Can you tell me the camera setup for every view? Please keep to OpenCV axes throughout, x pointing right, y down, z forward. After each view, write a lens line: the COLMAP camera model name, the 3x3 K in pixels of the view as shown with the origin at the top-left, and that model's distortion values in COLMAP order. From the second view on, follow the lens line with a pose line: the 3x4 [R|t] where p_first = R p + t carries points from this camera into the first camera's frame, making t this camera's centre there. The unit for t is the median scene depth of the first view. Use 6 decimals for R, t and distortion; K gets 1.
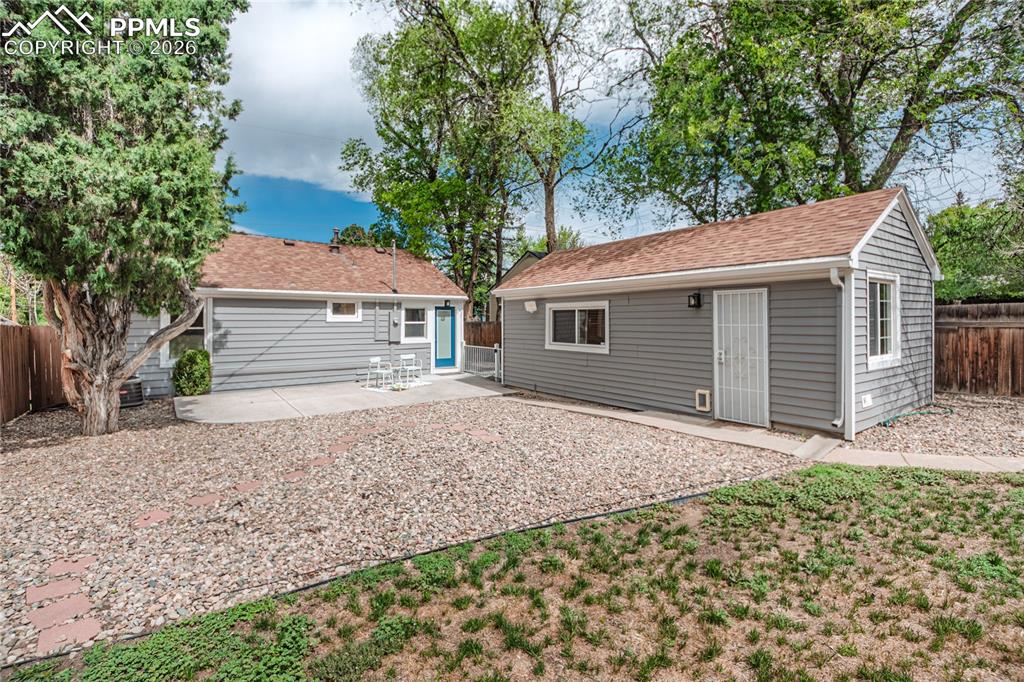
lens RADIAL K [[462.2, 0, 505.7], [0, 462.2, 324.7], [0, 0, 1]] dist [-0.003015, -0.002755]
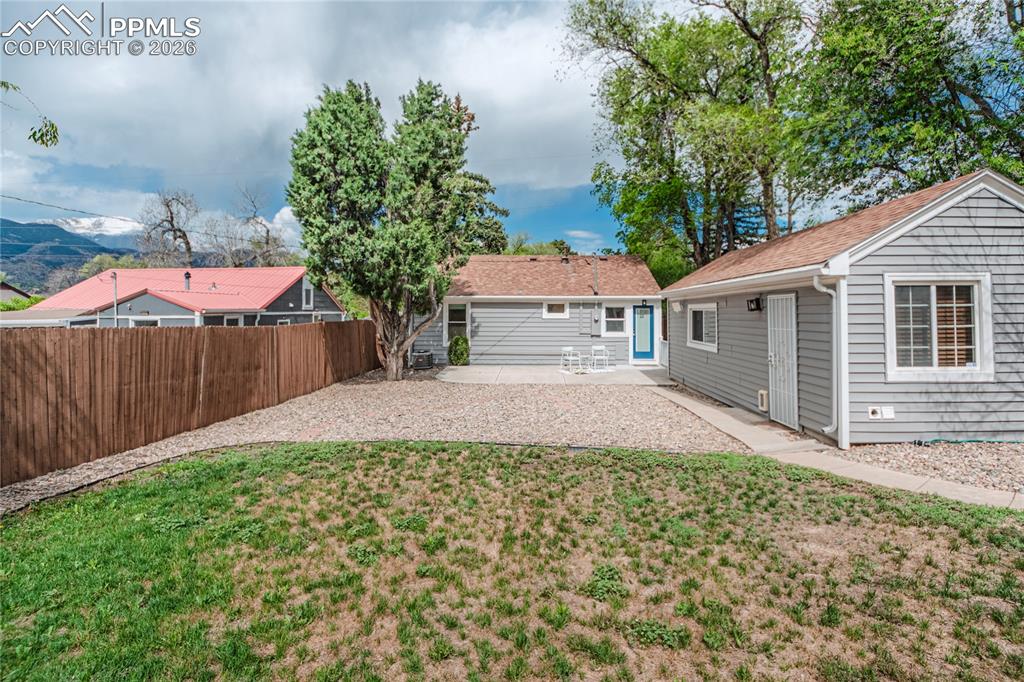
lens RADIAL K [[462.2, 0, 526.0], [0, 462.2, 307.2], [0, 0, 1]] dist [-0.003015, -0.002755]
pose [[0.801513, -0.004995, -0.597956, 0.414628], [-0.007692, 0.999796, -0.018662, -0.015225], [0.597928, 0.019558, 0.801311, -0.105539]]
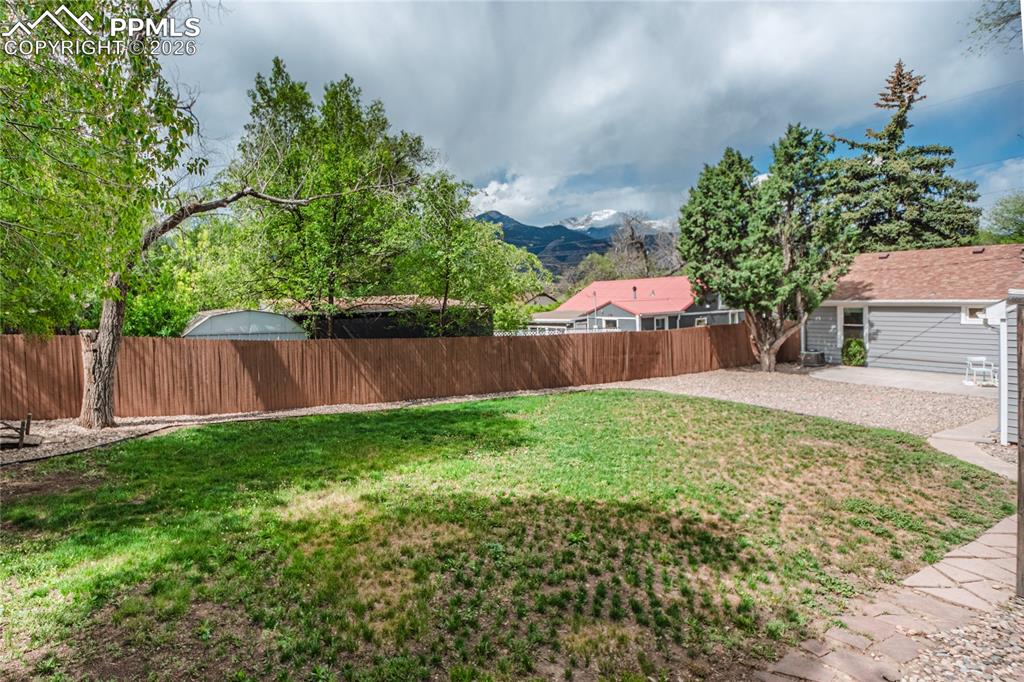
lens RADIAL K [[516.2, 0, 437.1], [0, 516.2, 314.9], [0, 0, 1]] dist [0.013170, -0.016031]
pose [[-0.117703, 0.033391, -0.992487, 1.257158], [0.016040, 0.999368, 0.031720, -0.106805], [0.992919, -0.012186, -0.118164, -0.233756]]
